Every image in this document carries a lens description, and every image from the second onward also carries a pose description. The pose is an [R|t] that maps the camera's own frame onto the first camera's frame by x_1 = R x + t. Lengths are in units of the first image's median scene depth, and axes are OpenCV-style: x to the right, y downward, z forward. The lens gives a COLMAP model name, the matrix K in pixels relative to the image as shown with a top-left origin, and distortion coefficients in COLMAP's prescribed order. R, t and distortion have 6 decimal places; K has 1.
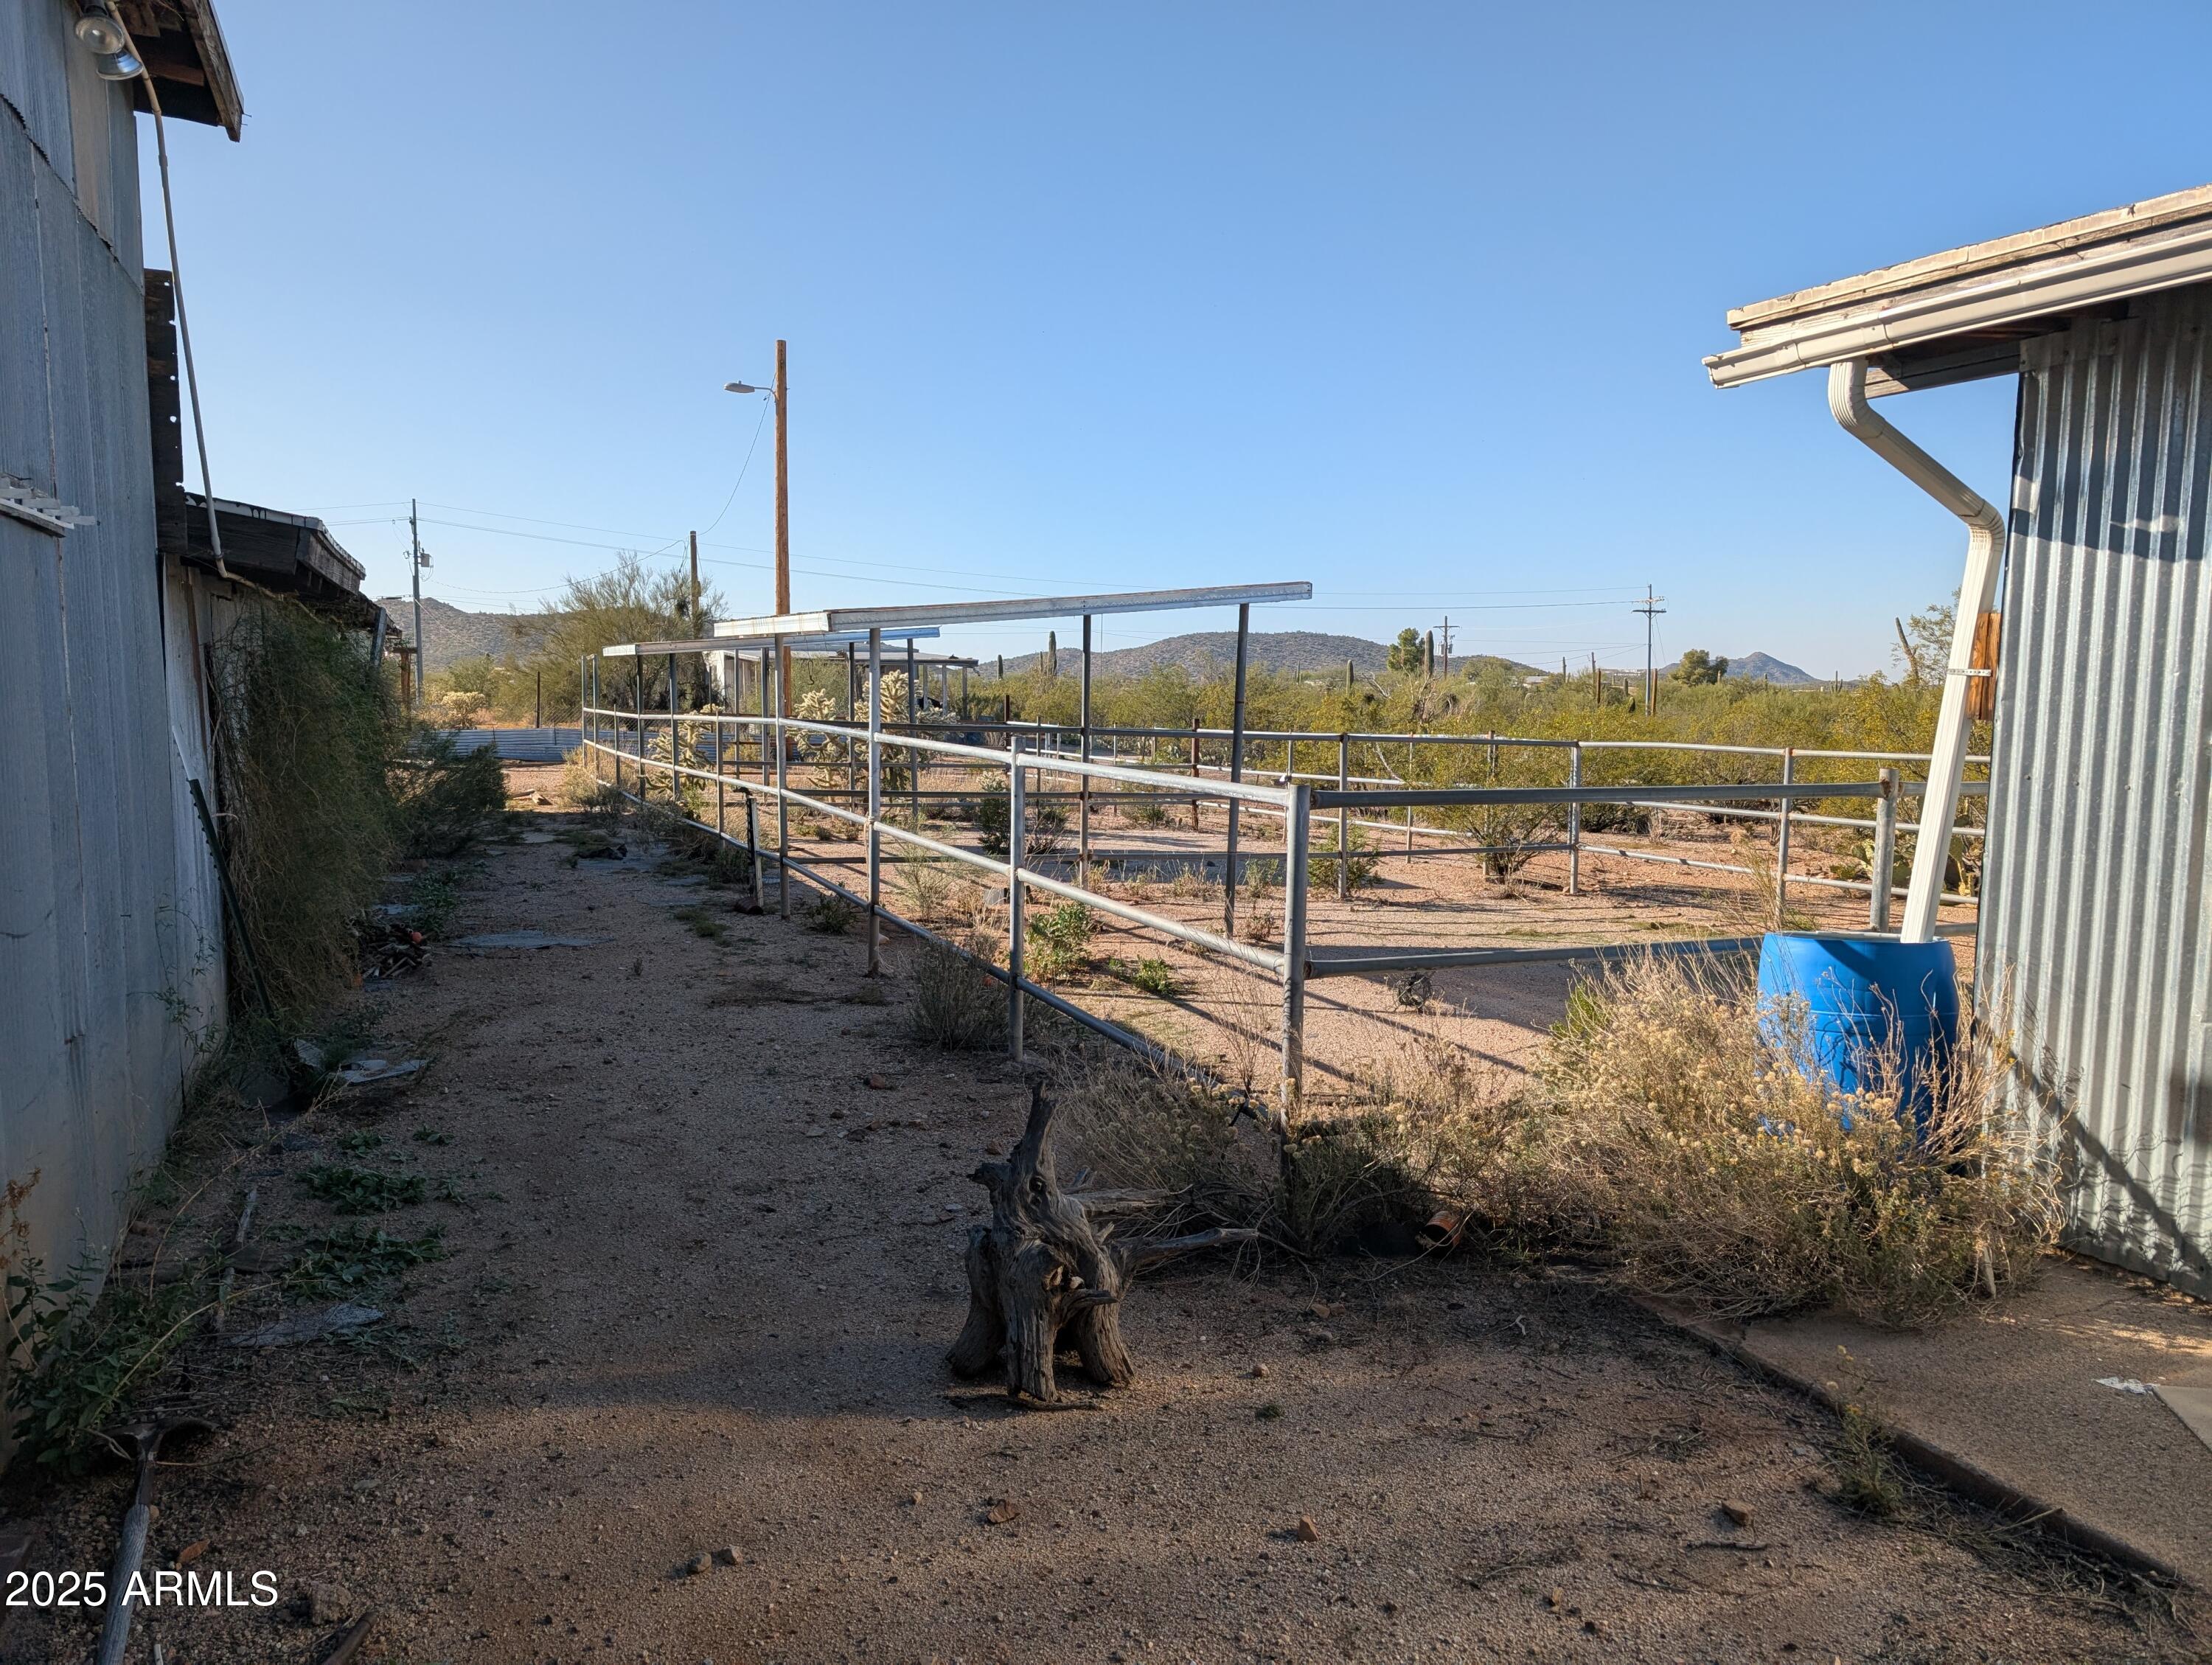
lens RADIAL K [[1588.5, 0, 1104.1], [0, 1588.5, 840.9], [0, 0, 1]] dist [0.019152, -0.010020]
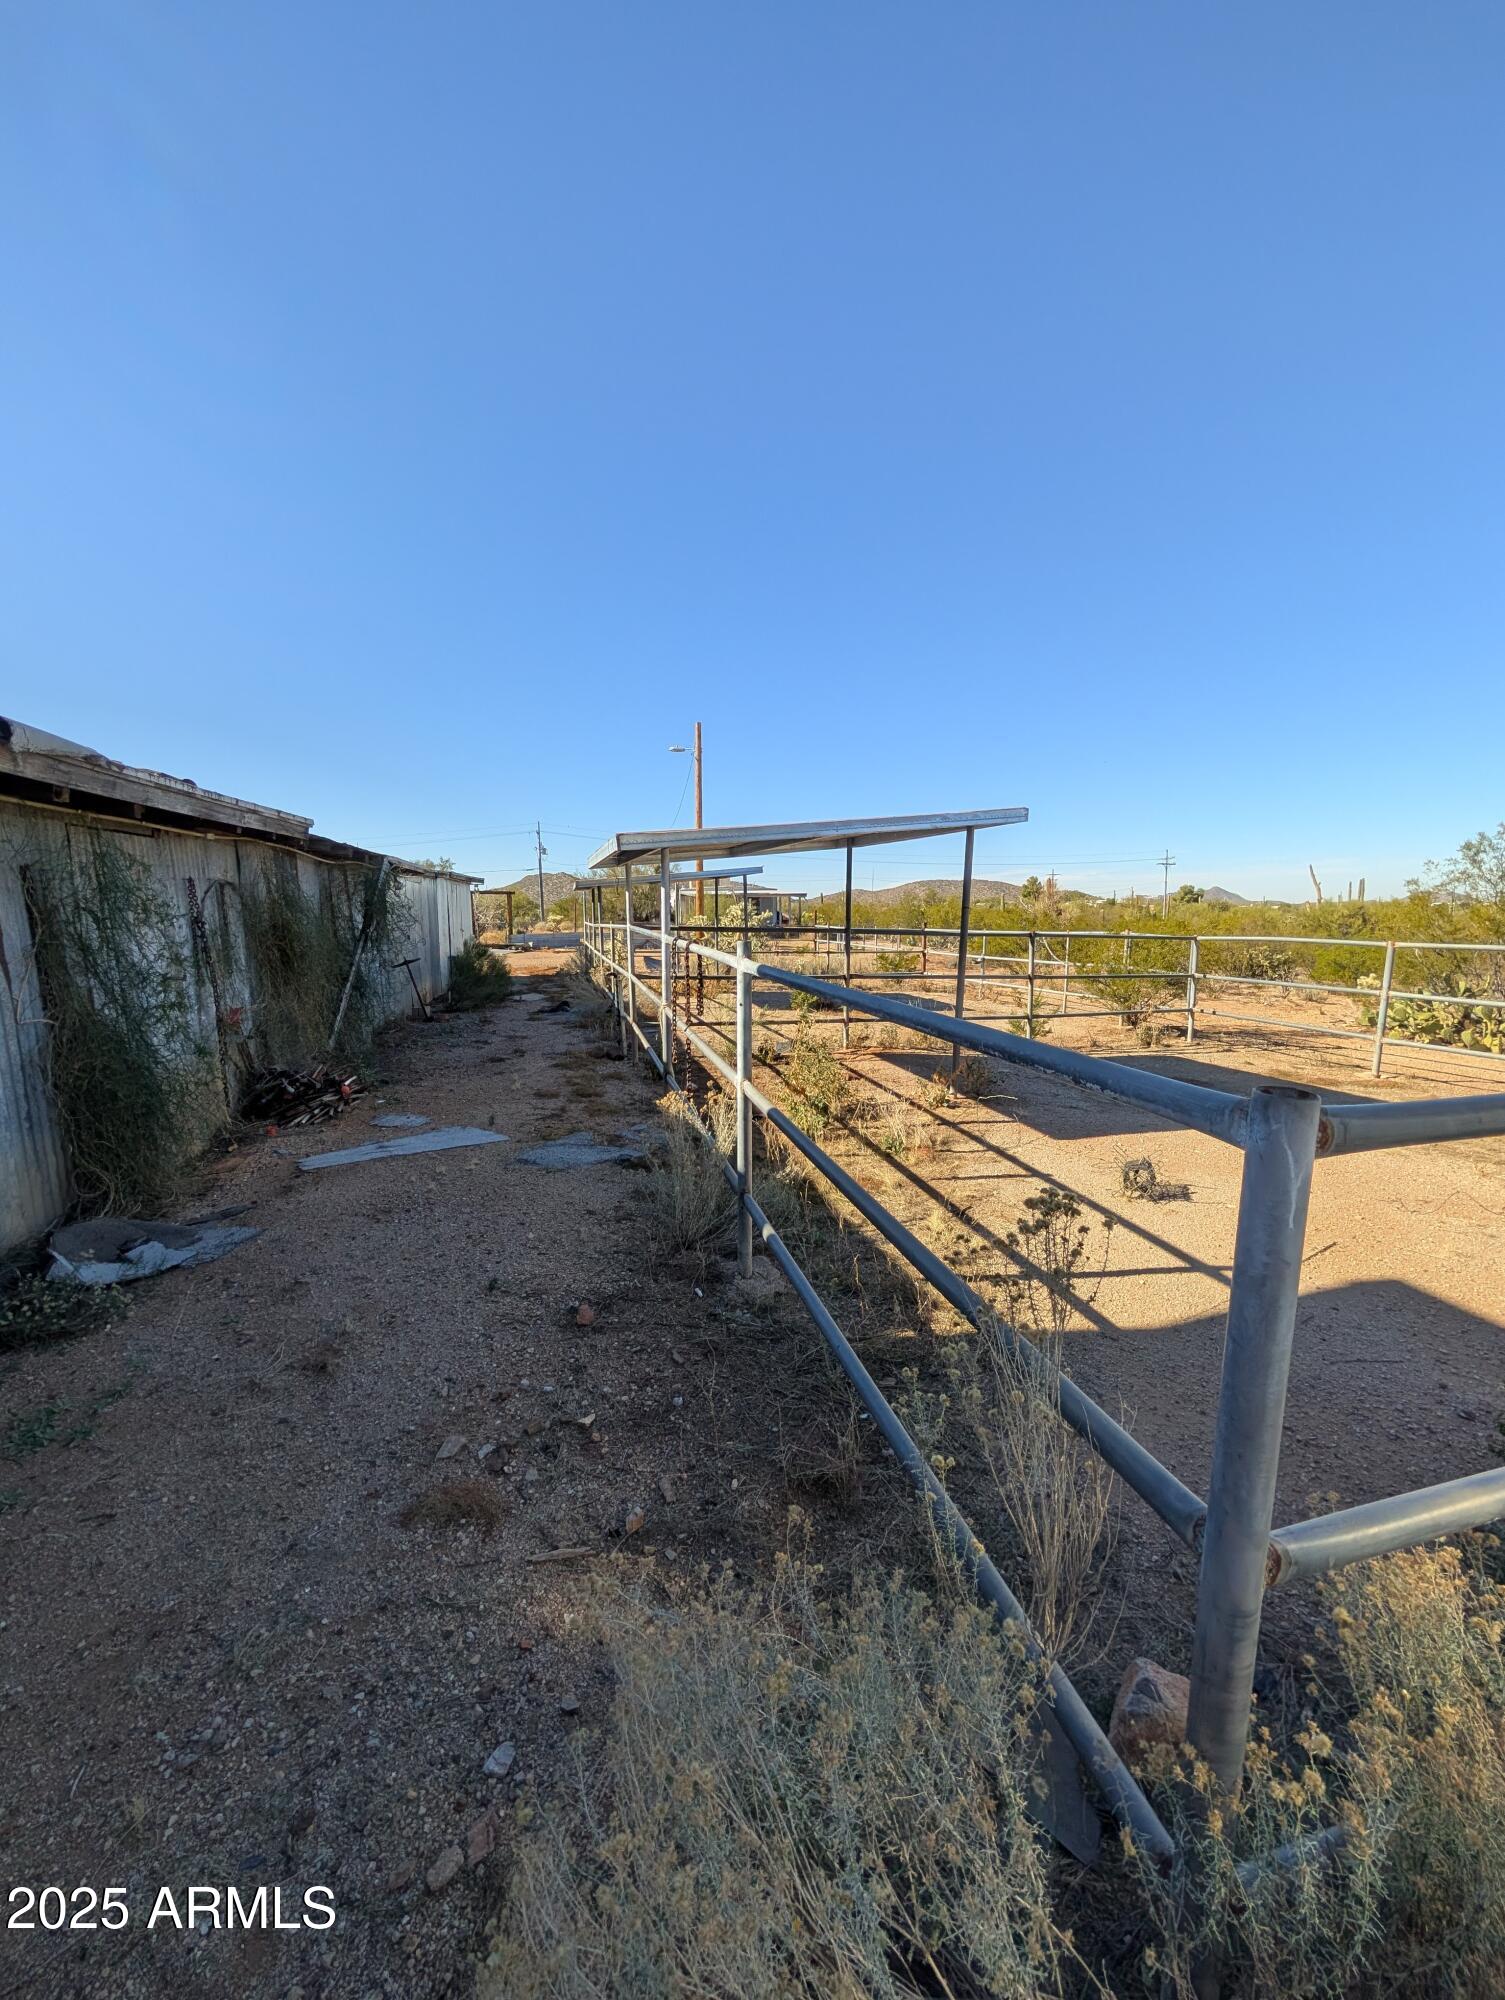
lens RADIAL K [[761.2, 0, 753.4], [0, 761.2, 1014.8], [0, 0, 1]] dist [-0.002112, -0.000139]
pose [[0.987473, 0.008310, -0.157568, 0.010082], [-0.001854, 0.999154, 0.041076, -0.017852], [0.157776, -0.040270, 0.986653, 0.240310]]
